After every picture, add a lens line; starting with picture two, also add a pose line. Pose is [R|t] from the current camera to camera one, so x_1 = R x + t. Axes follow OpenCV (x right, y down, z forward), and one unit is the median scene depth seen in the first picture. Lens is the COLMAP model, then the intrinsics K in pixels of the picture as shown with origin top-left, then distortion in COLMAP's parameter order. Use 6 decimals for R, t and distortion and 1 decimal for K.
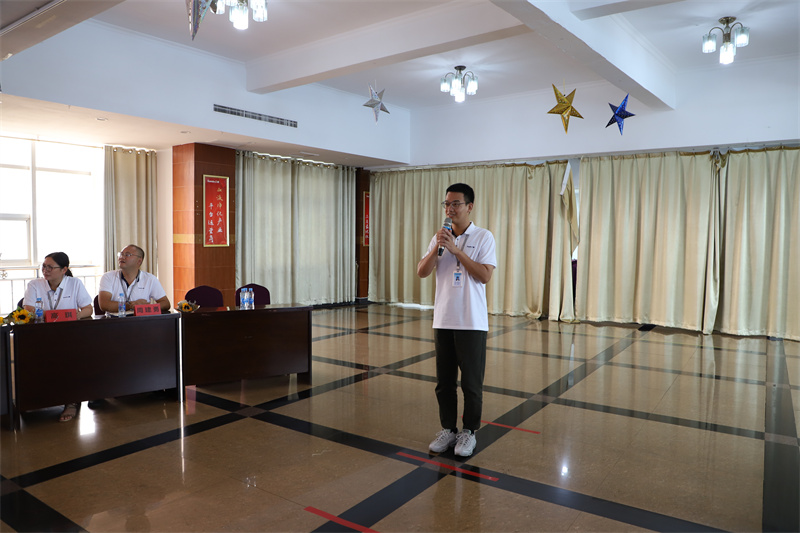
lens RADIAL K [[551.1, 0, 404.7], [0, 551.1, 266.1], [0, 0, 1]] dist [-0.063951, 0.039788]
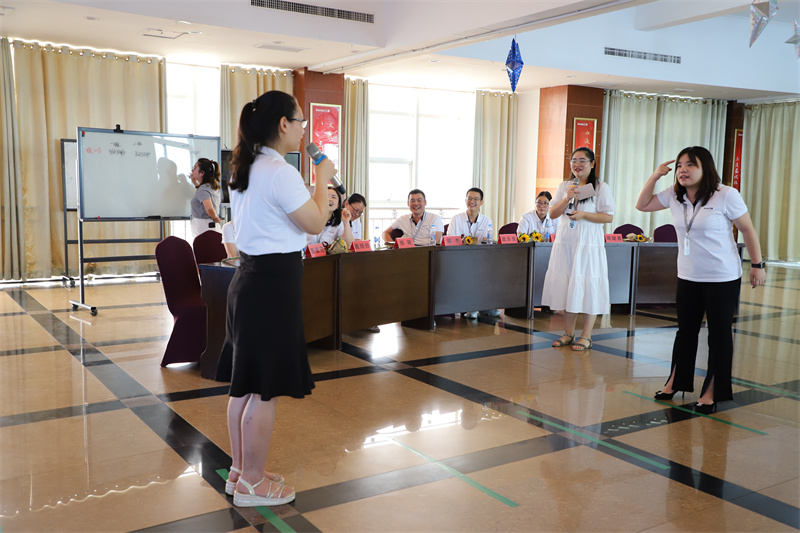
lens RADIAL K [[769.9, 0, 399.8], [0, 769.9, 258.1], [0, 0, 1]] dist [0.072866, 0.003780]
pose [[0.928907, 0.045893, -0.367459, -0.129781], [-0.030601, 0.998410, 0.047337, 0.026961], [0.369047, -0.032727, 0.928834, -0.393583]]
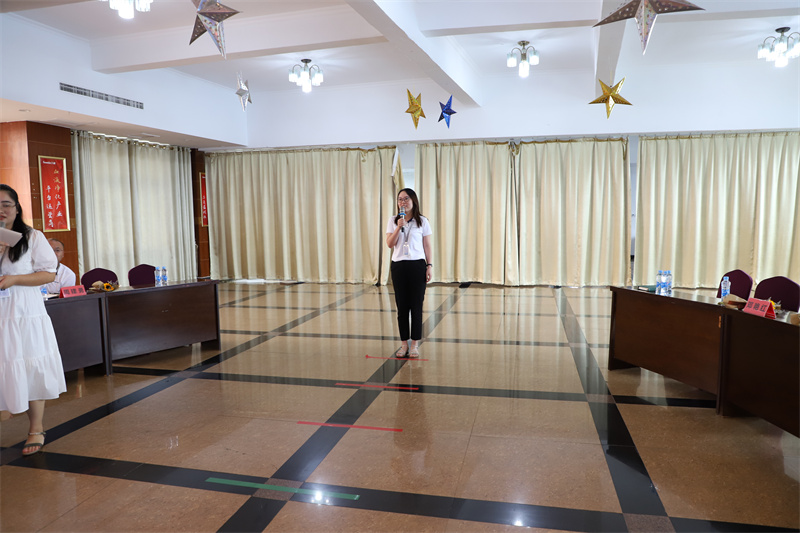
lens RADIAL K [[551.1, 0, 404.7], [0, 551.1, 266.1], [0, 0, 1]] dist [-0.063951, 0.039788]
pose [[0.931102, -0.056491, 0.360358, -0.118934], [0.041512, 0.997927, 0.049179, 0.003466], [-0.362389, -0.030831, 0.931517, -0.095895]]
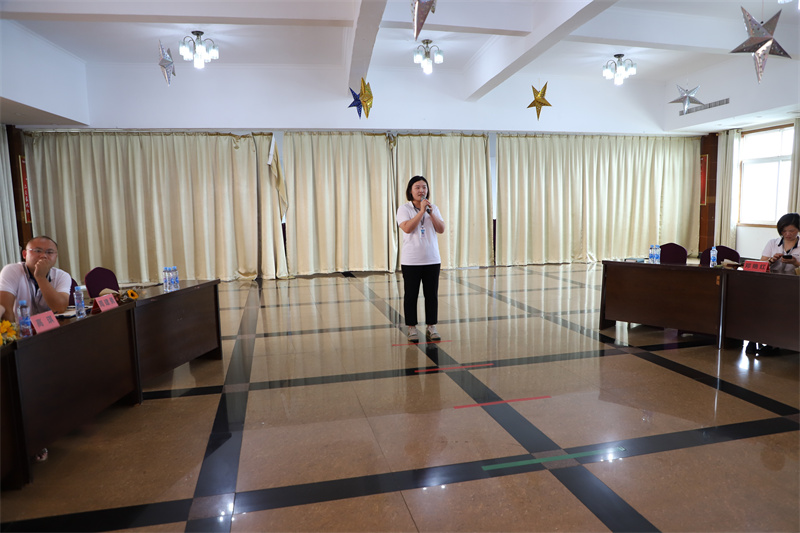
lens RADIAL K [[551.1, 0, 404.7], [0, 551.1, 266.1], [0, 0, 1]] dist [-0.063951, 0.039788]
pose [[0.675909, -0.112057, 0.728417, -0.361105], [0.067314, 0.993629, 0.090395, -0.008968], [-0.733905, -0.012066, 0.679145, 0.054282]]
